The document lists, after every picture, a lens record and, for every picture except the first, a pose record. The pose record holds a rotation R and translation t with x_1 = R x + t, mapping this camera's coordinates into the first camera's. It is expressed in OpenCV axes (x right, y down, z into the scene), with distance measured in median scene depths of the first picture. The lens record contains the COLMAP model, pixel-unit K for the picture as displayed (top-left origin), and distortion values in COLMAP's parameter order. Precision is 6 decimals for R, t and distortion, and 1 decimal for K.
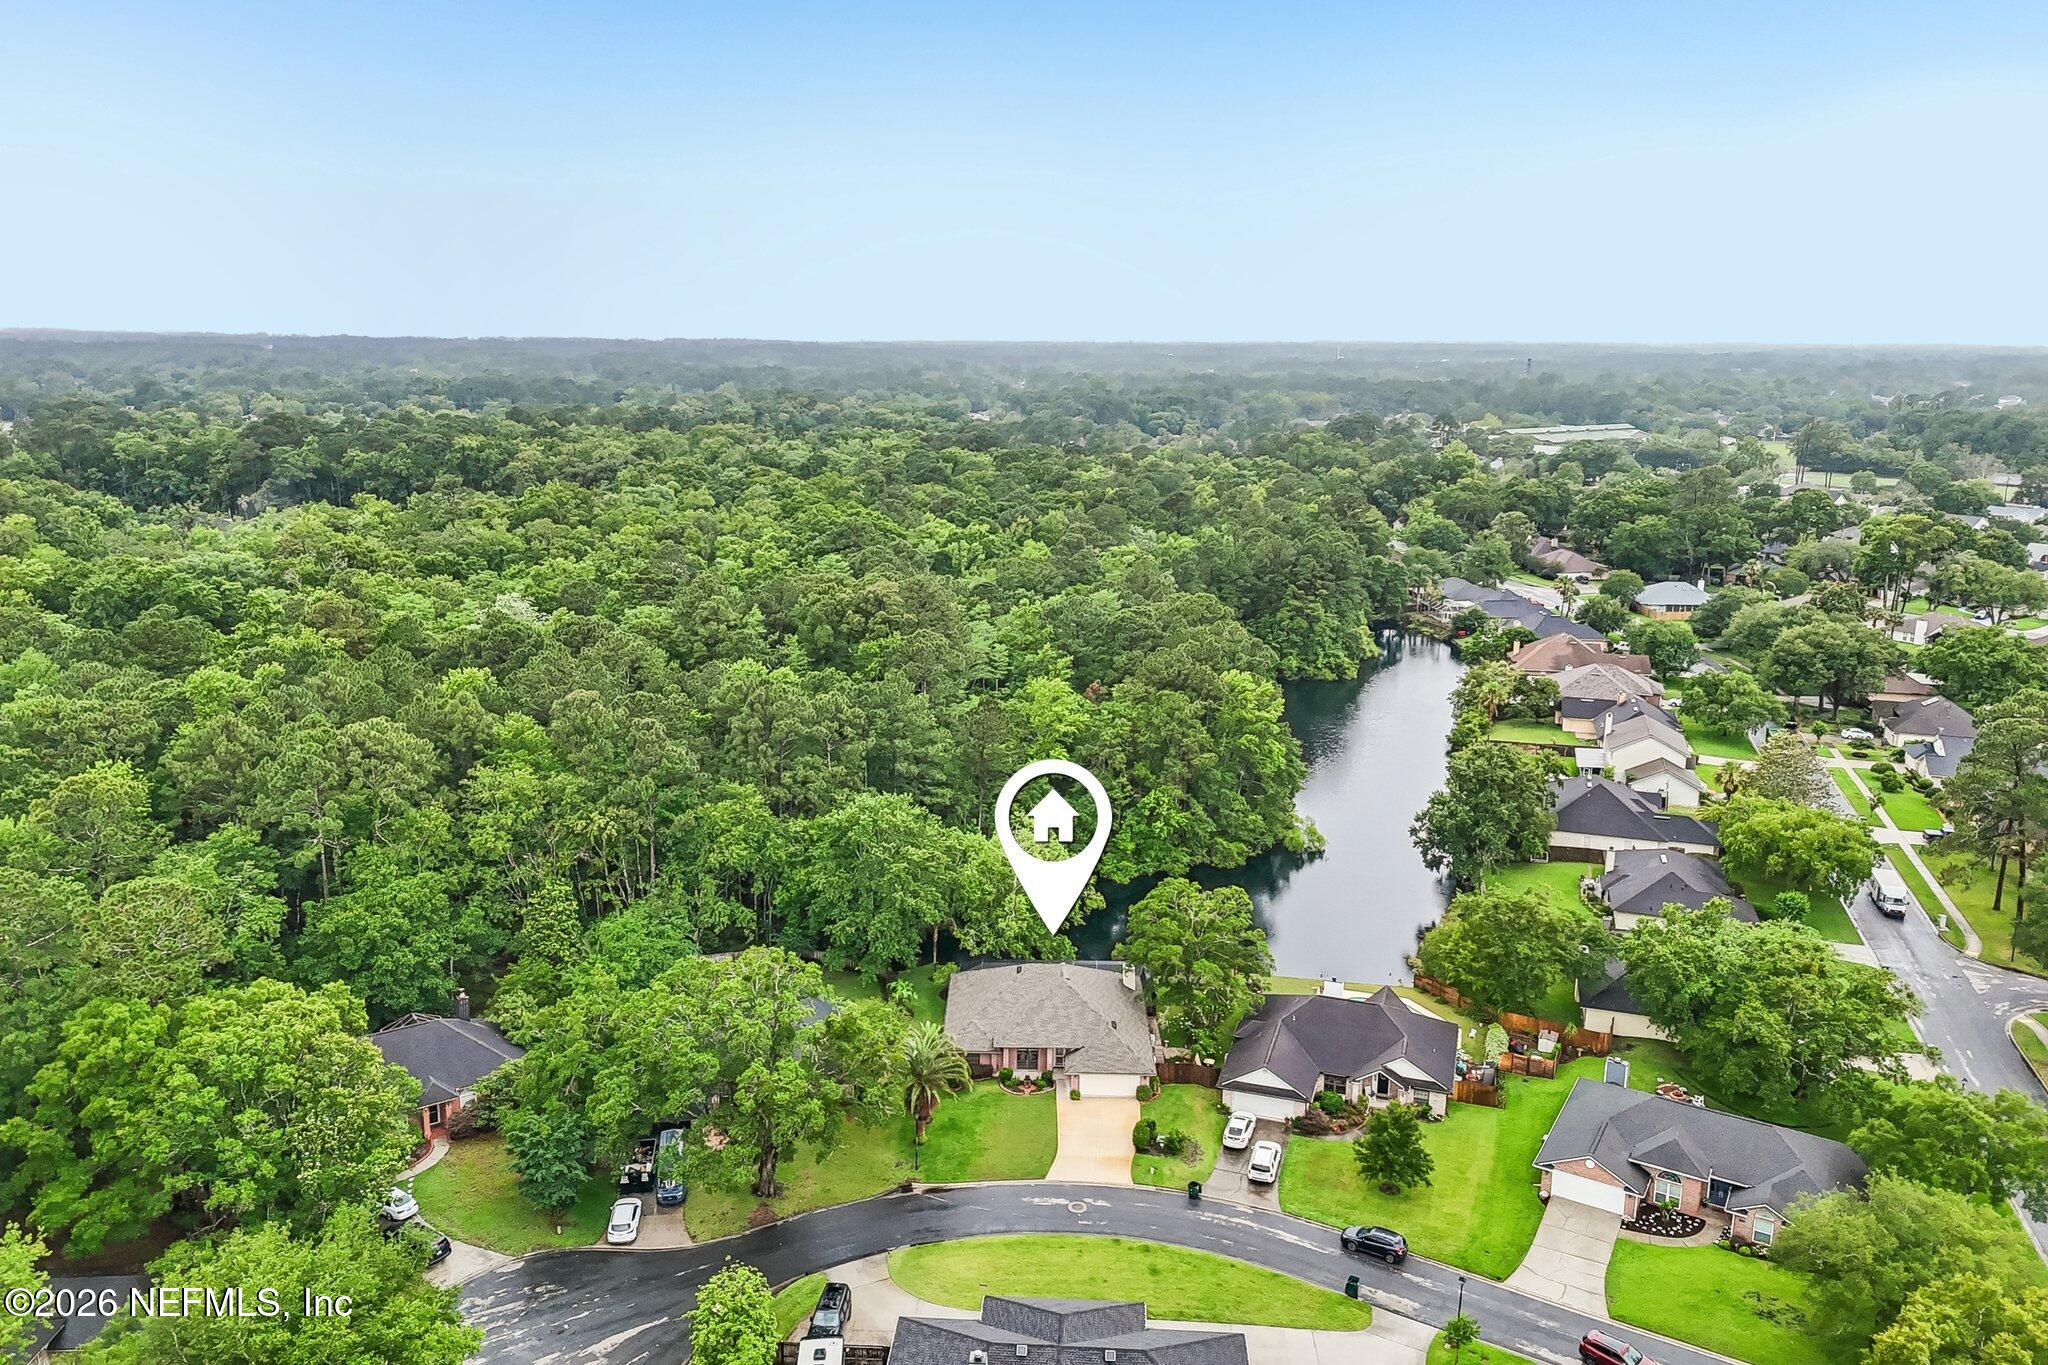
lens RADIAL K [[1455.6, 0, 1024.0], [0, 1455.6, 682.5], [0, 0, 1]] dist [0.057225, -0.001743]
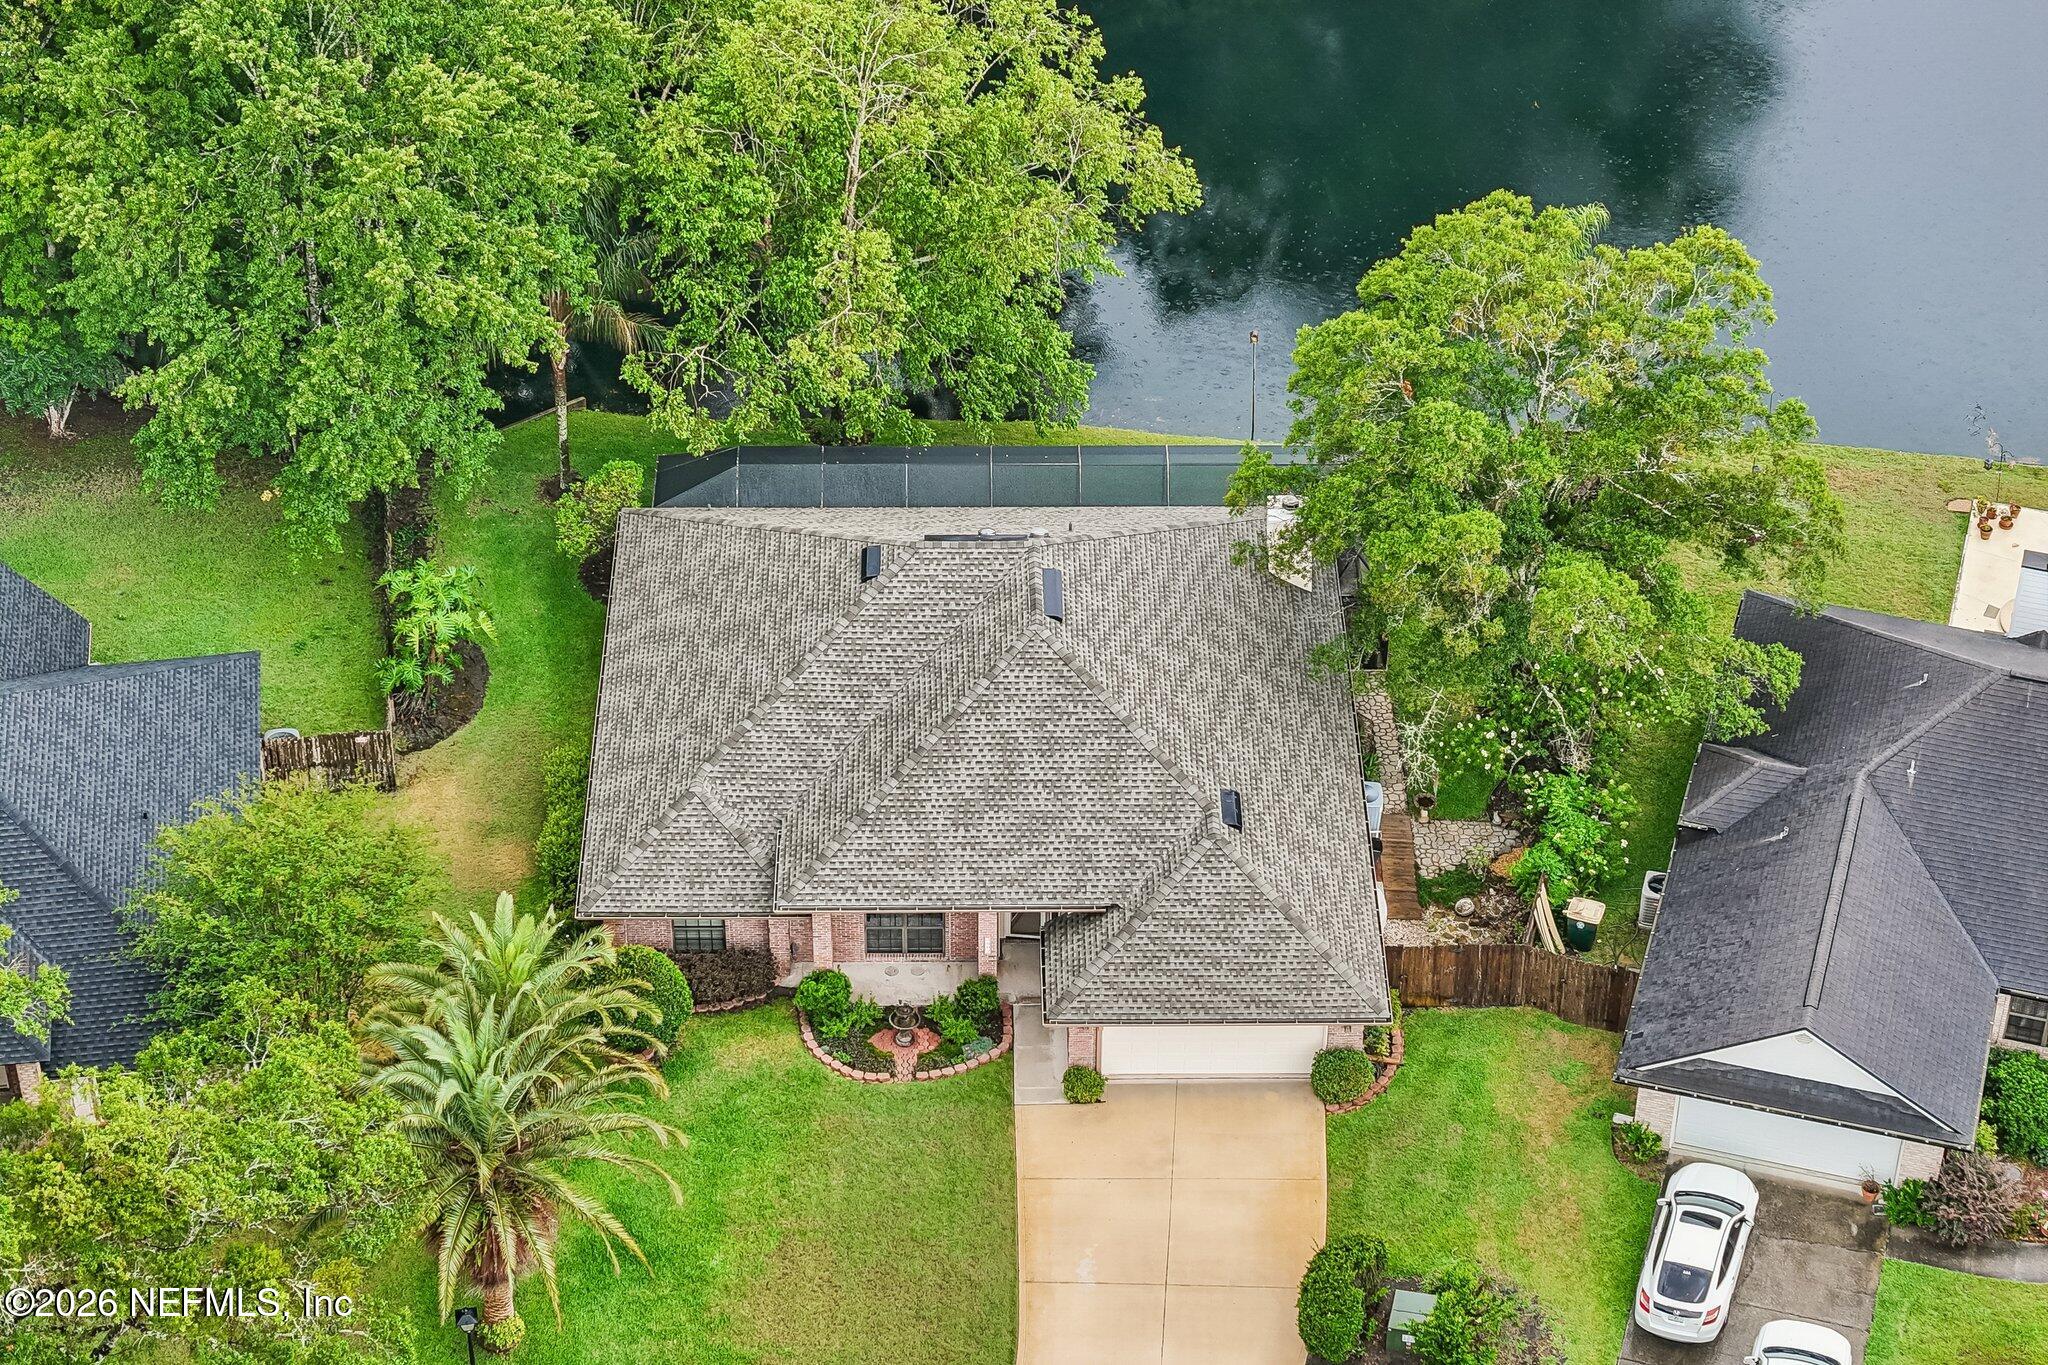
lens RADIAL K [[3943.0, 0, 1024.0], [0, 3943.0, 682.5], [0, 0, 1]] dist [-0.276981, 1.683527]
pose [[0.999800, -0.015348, 0.012808, 0.015829], [0.008268, 0.900846, 0.434060, -0.093377], [-0.018200, -0.433867, 0.900793, 0.384265]]
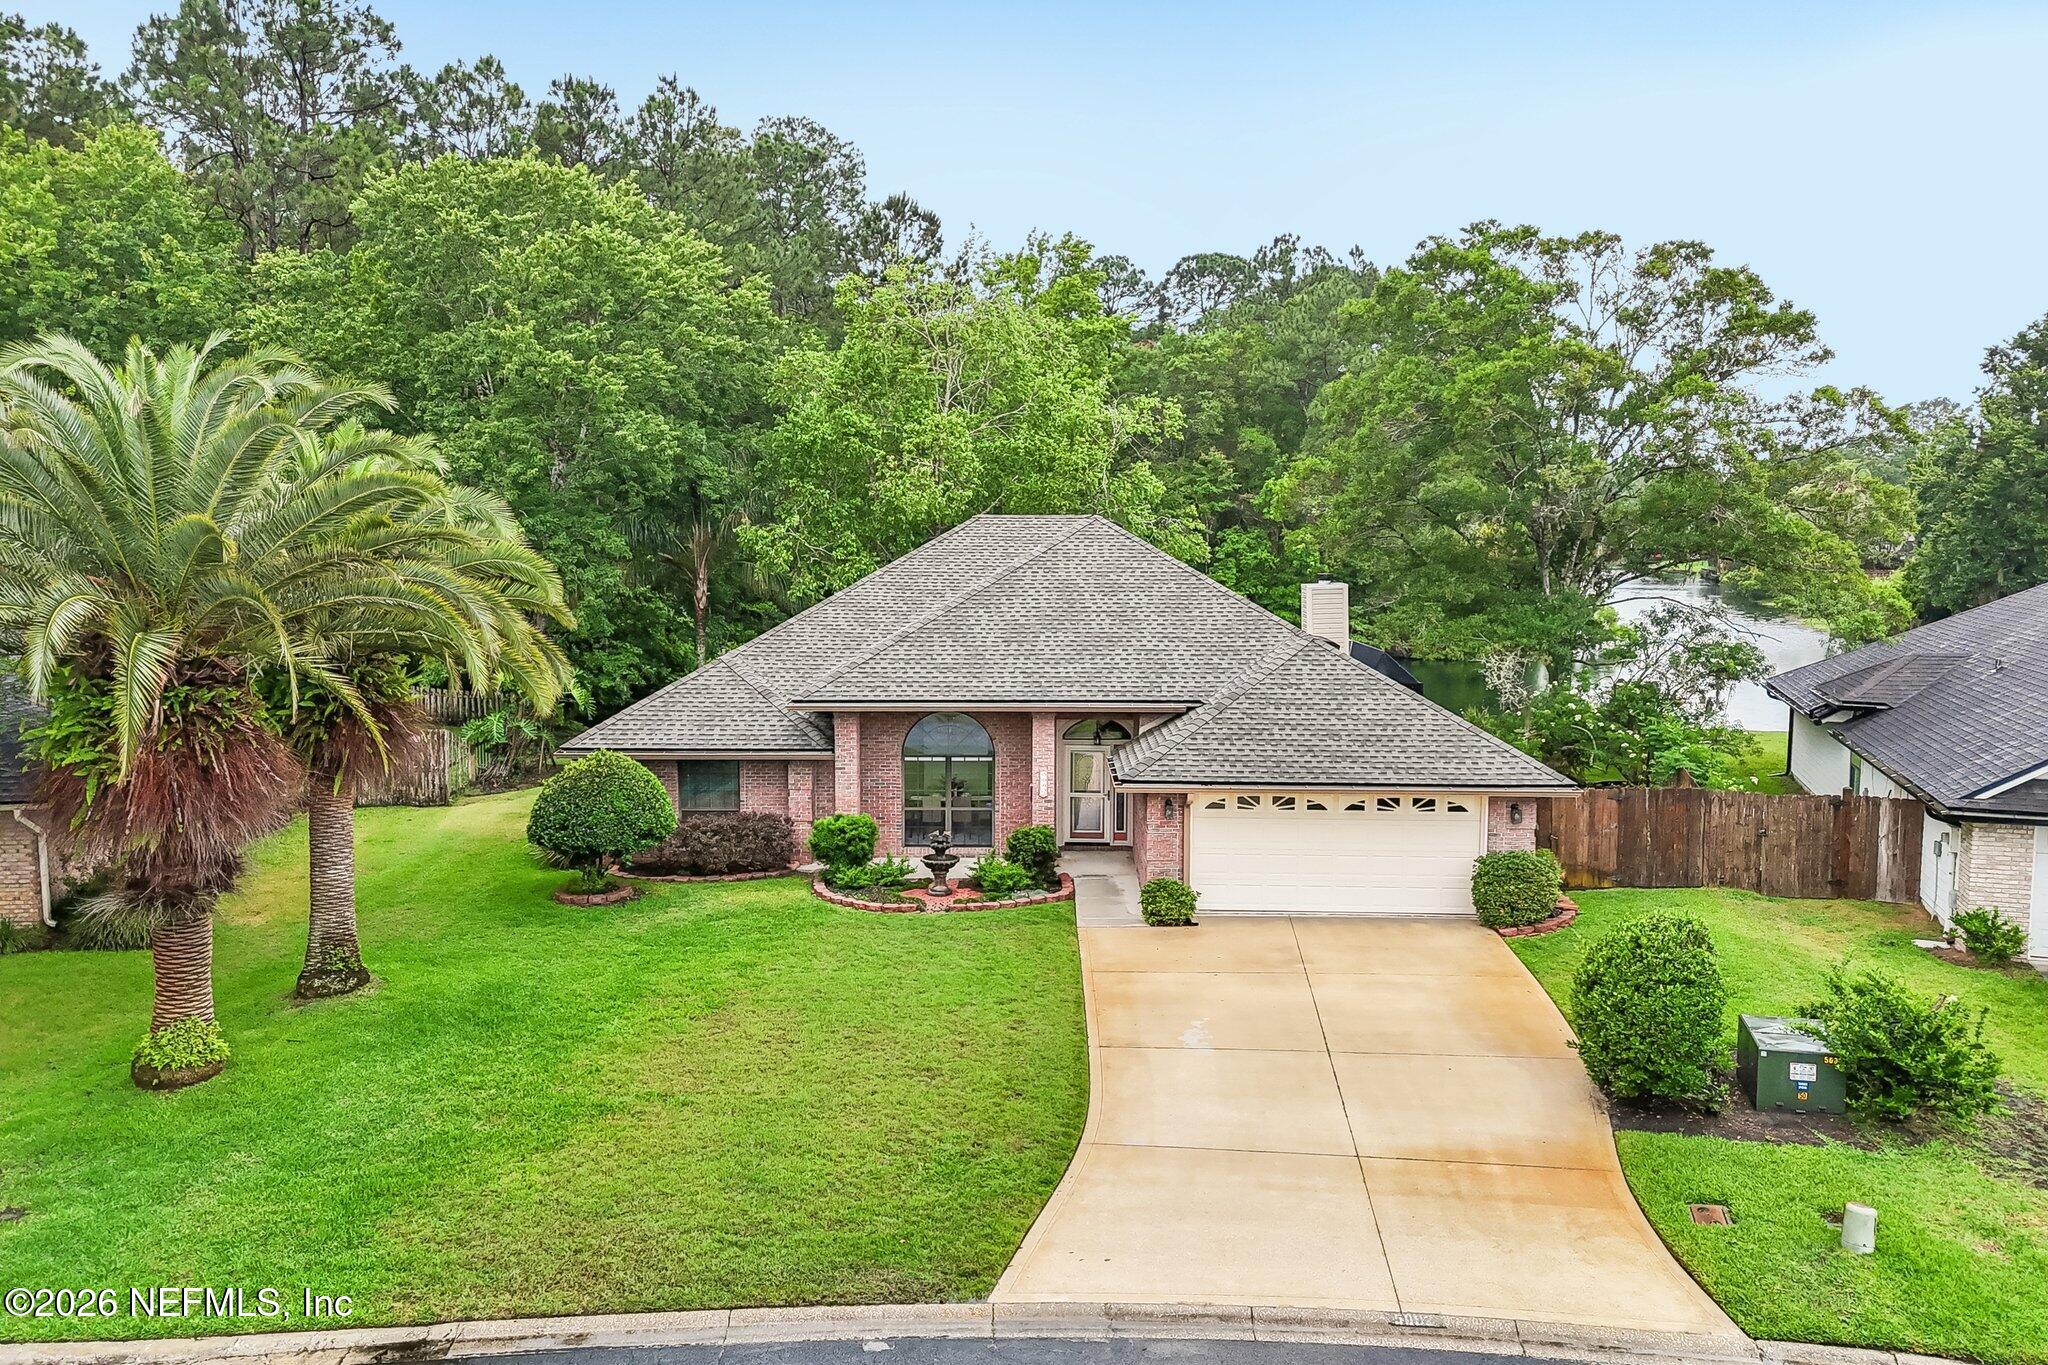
lens RADIAL K [[1467.4, 0, 1024.0], [0, 1467.4, 682.5], [0, 0, 1]] dist [0.039521, -0.005316]
pose [[0.999912, -0.009140, -0.009635, 0.017007], [0.007873, 0.992228, -0.124182, 0.274110], [0.010695, 0.124095, 0.992213, 0.787623]]
